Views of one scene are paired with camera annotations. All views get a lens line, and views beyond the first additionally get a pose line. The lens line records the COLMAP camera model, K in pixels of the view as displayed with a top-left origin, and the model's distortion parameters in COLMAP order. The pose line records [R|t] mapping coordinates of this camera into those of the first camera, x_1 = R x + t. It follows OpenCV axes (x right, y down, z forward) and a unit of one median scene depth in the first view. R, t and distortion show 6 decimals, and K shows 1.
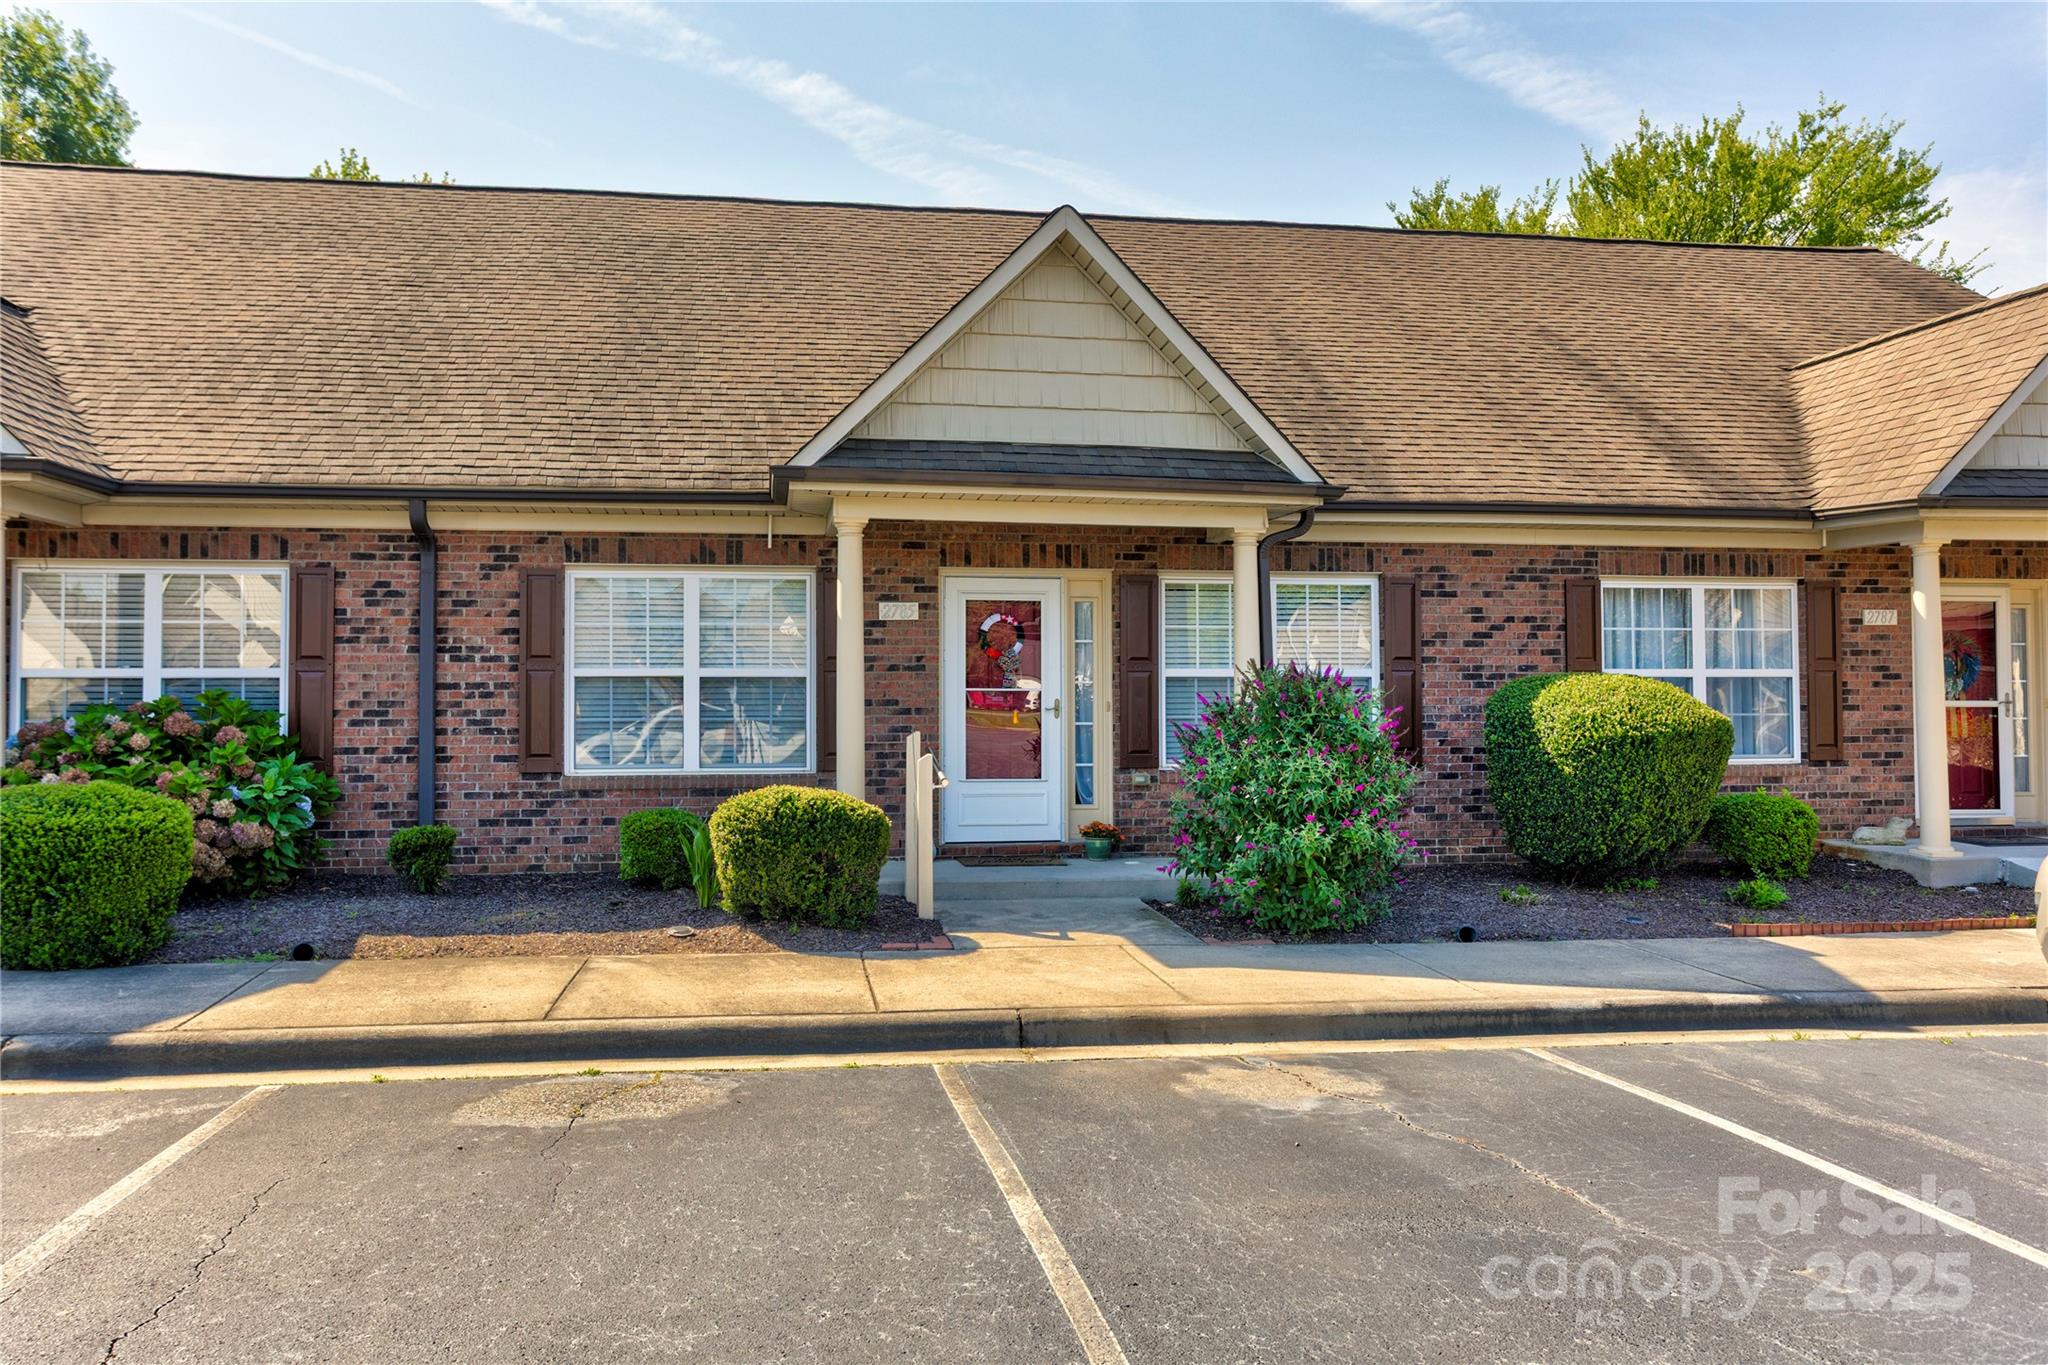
lens RADIAL K [[1488.0, 0, 1015.3], [0, 1488.0, 671.1], [0, 0, 1]] dist [0.026958, -0.006854]
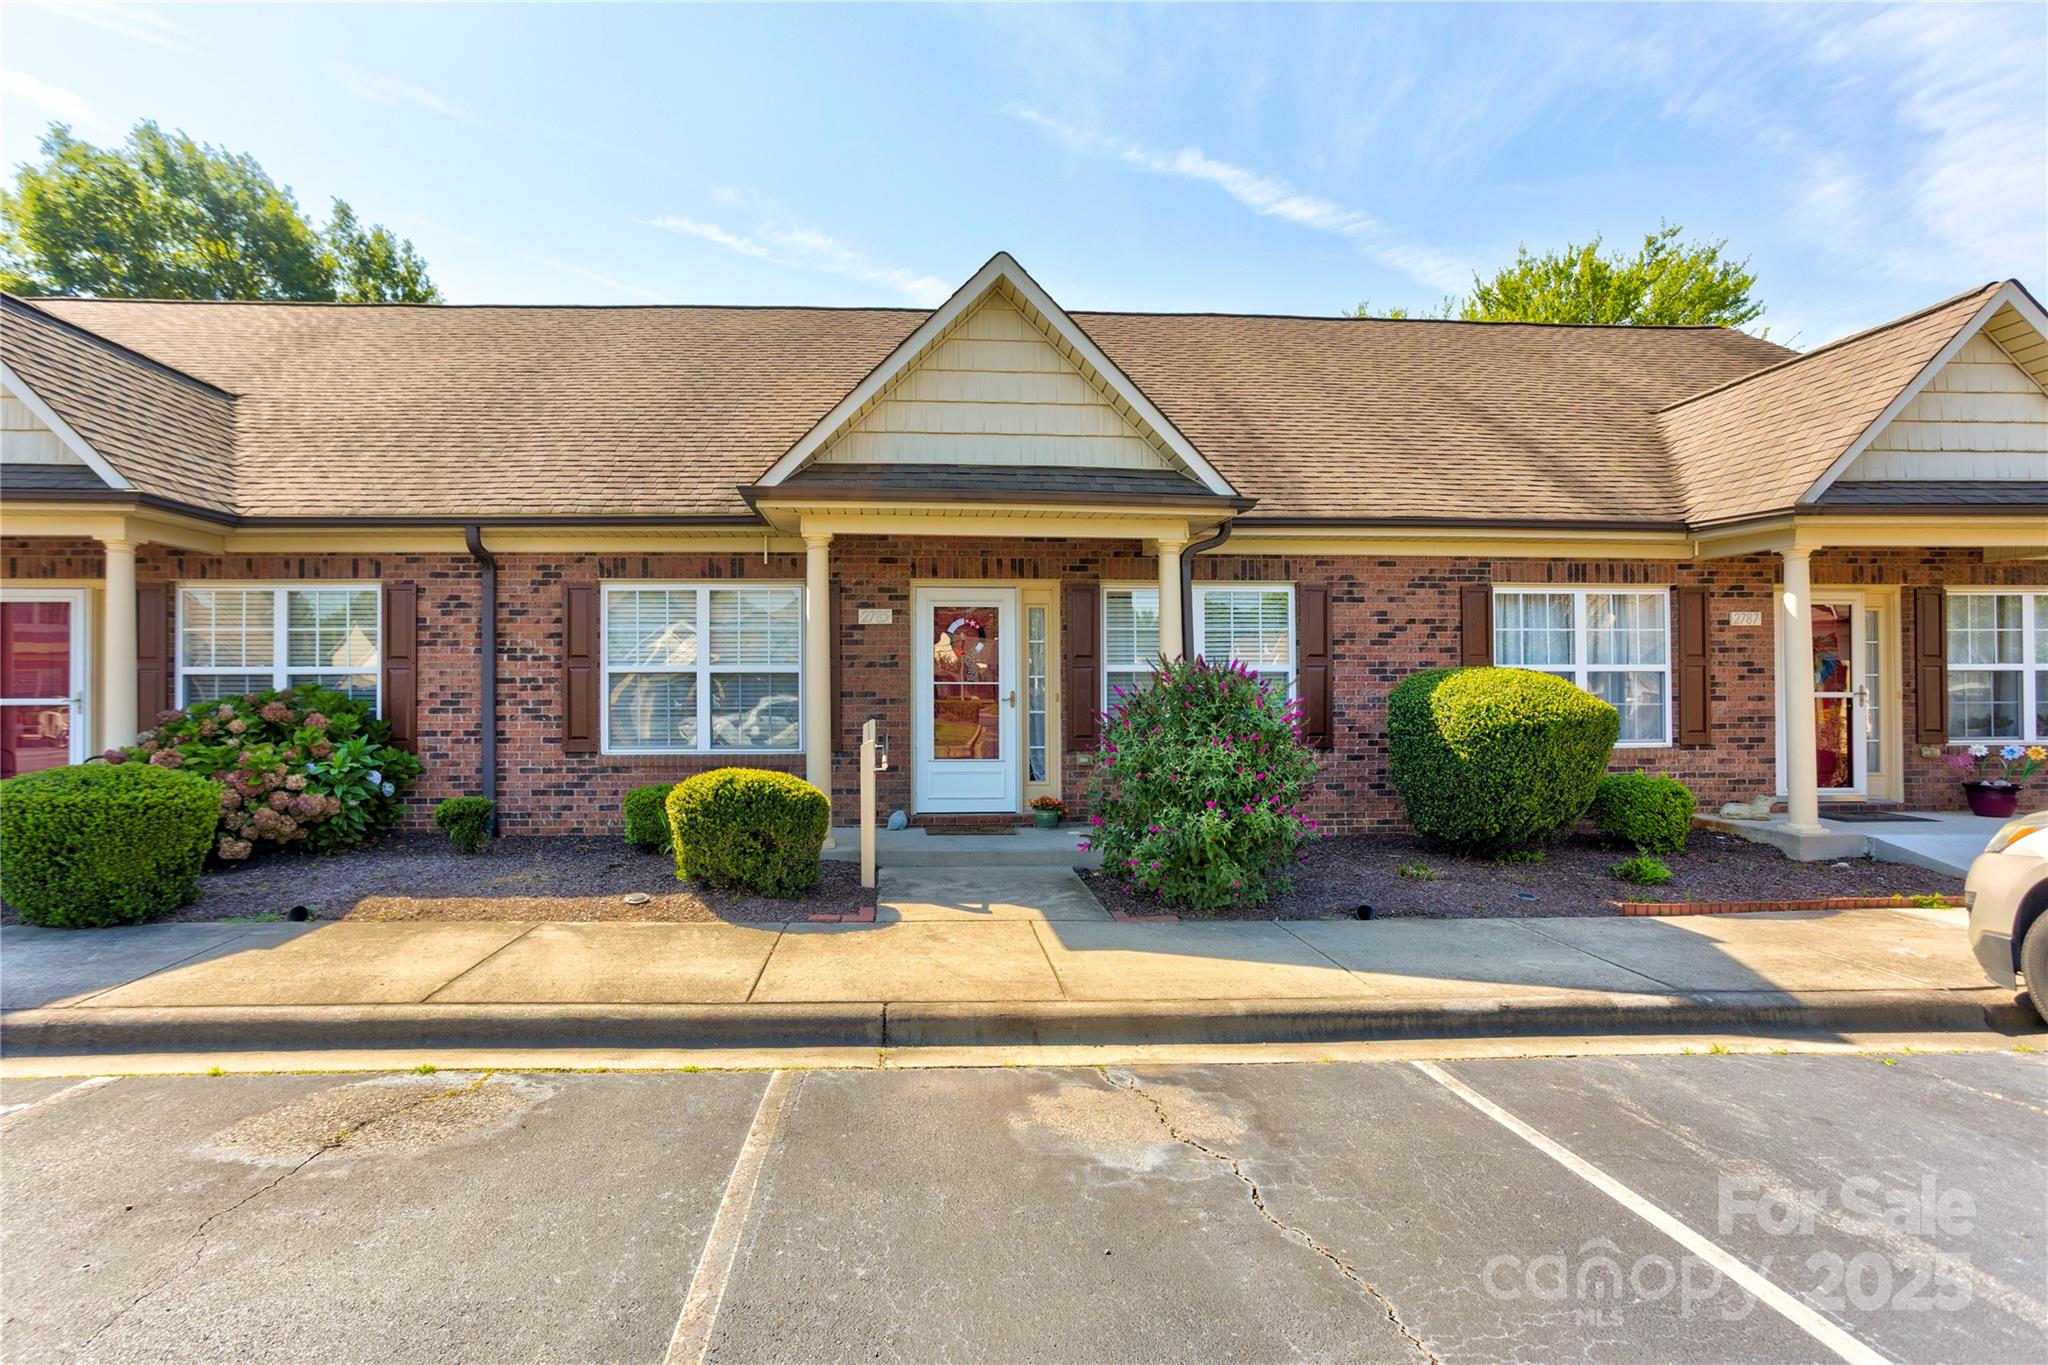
lens RADIAL K [[1001.8, 0, 978.4], [0, 1001.8, 691.9], [0, 0, 1]] dist [-0.020274, 0.009254]
pose [[0.995461, -0.000795, -0.095166, 0.080246], [0.002456, 0.999847, 0.017342, 0.005889], [0.095137, -0.017497, 0.995310, 0.224049]]
